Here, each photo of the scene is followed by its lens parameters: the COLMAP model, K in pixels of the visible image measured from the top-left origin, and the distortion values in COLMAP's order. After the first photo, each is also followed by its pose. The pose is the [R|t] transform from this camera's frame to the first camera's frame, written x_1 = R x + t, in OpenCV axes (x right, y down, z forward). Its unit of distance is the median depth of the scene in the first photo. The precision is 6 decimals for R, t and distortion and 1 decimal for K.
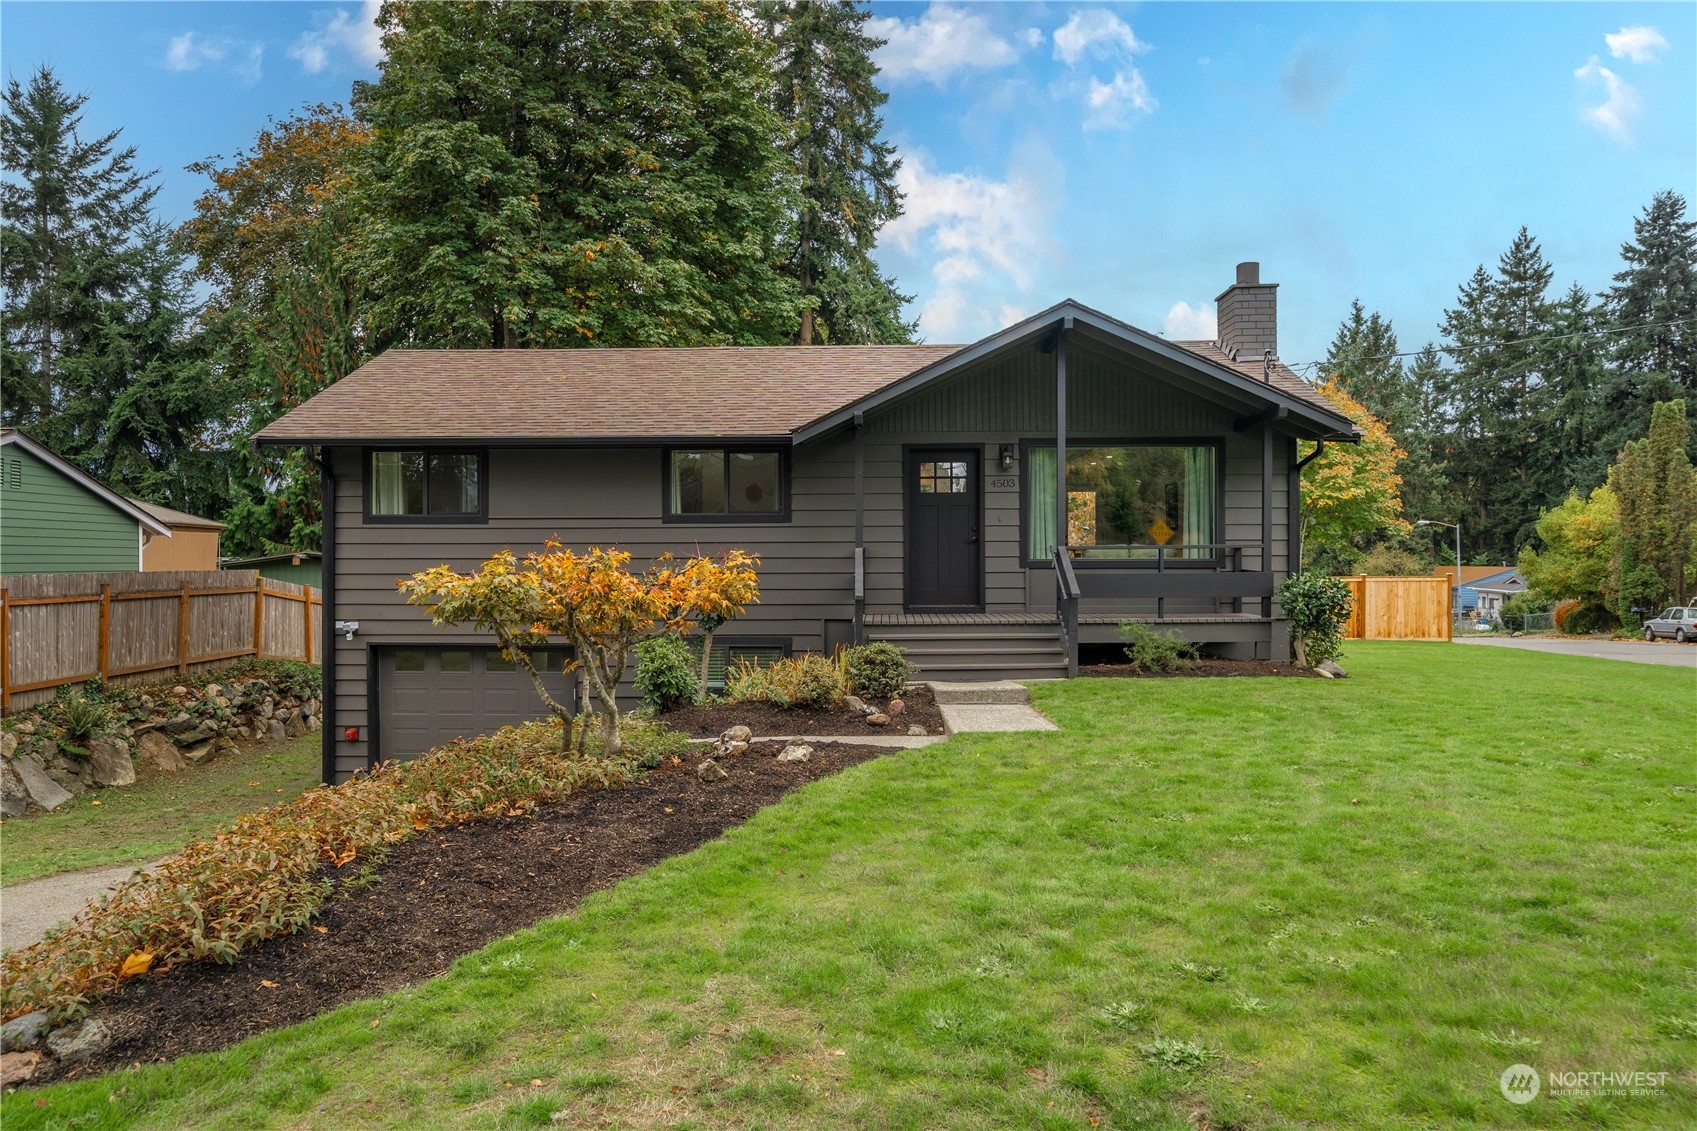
lens RADIAL K [[1114.7, 0, 848.5], [0, 1114.7, 565.5], [0, 0, 1]] dist [-0.001182, -0.001786]
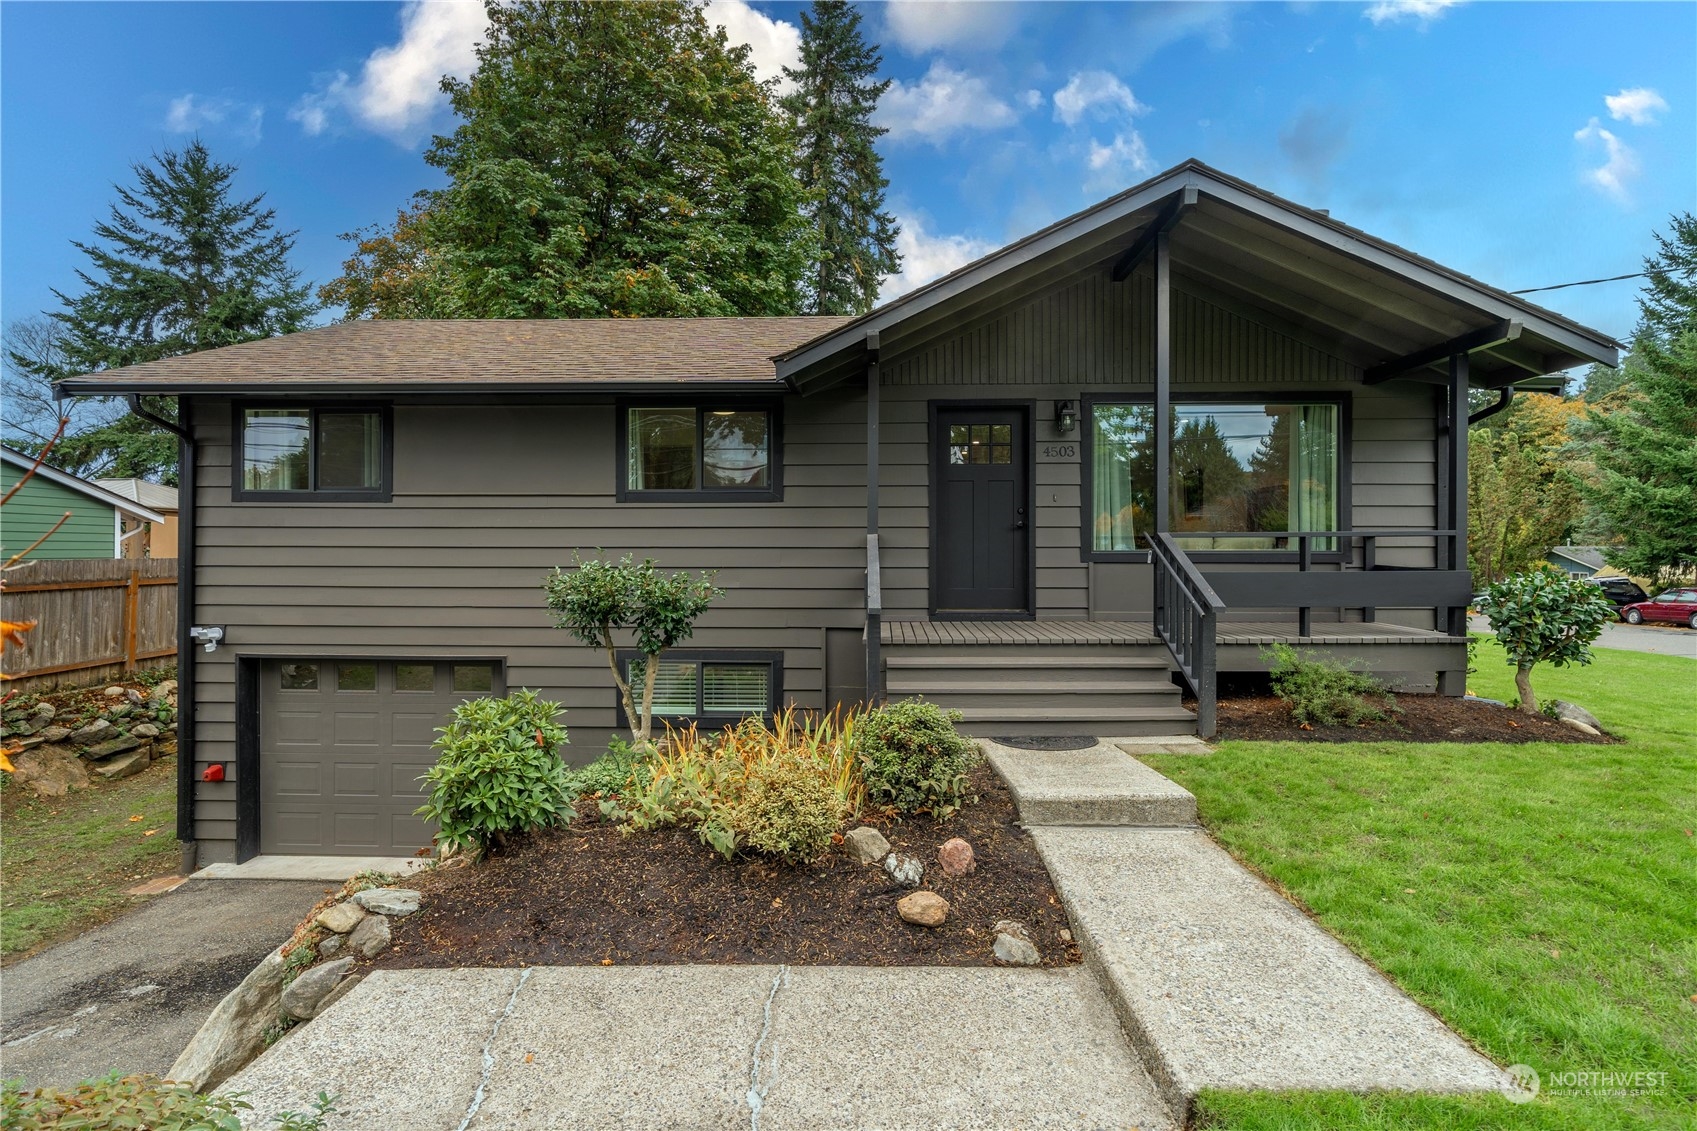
lens RADIAL K [[735.0, 0, 842.5], [0, 735.0, 547.8], [0, 0, 1]] dist [-0.000820, -0.000339]
pose [[0.999830, 0.004112, -0.017963, -0.000932], [-0.004204, 0.999978, -0.005125, -0.003535], [0.017941, 0.005200, 0.999826, 0.418938]]
